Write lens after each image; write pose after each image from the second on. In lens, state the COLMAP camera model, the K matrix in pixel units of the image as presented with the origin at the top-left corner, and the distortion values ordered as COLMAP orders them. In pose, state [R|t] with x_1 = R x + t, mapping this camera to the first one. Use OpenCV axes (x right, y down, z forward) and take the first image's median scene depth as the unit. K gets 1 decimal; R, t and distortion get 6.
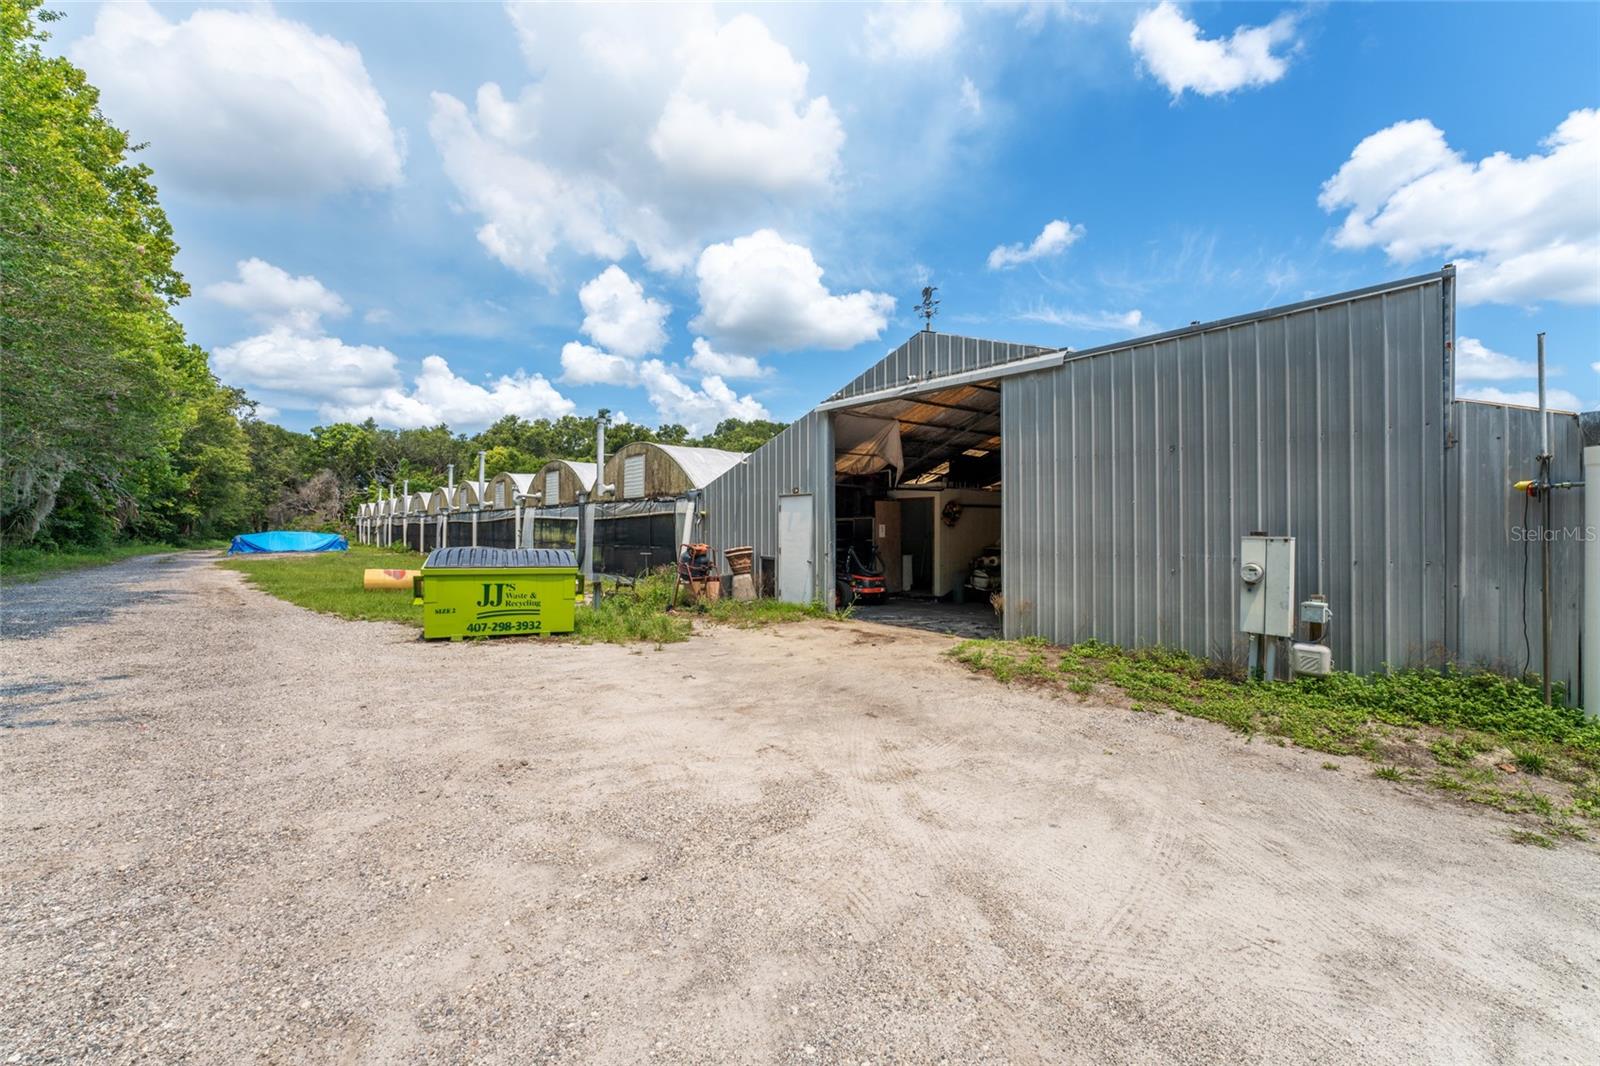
lens RADIAL K [[642.2, 0, 800.0], [0, 642.2, 531.8], [0, 0, 1]] dist [0.000443, 0.000078]
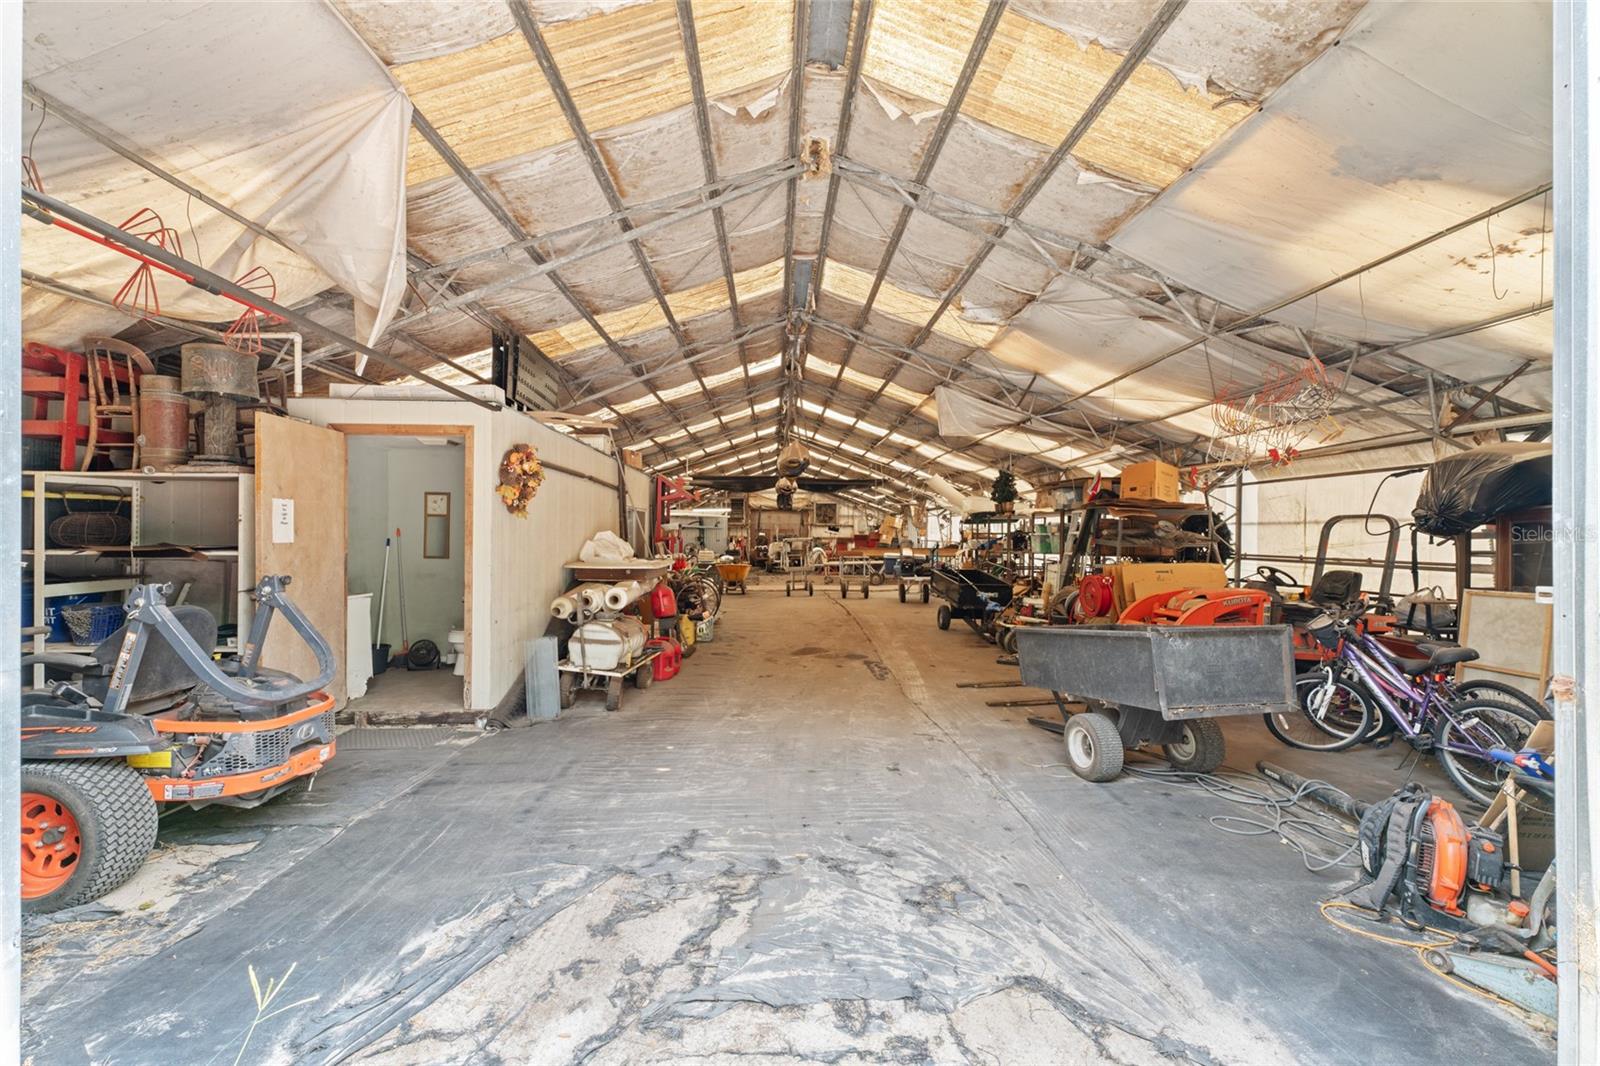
lens RADIAL K [[642.2, 0, 800.2], [0, 642.2, 535.0], [0, 0, 1]] dist [0.000443, 0.000078]
pose [[0.606437, 0.001985, 0.795129, 0.038287], [-0.004304, 0.999990, 0.000786, 0.003928], [-0.795120, -0.003899, 0.606440, 0.637932]]
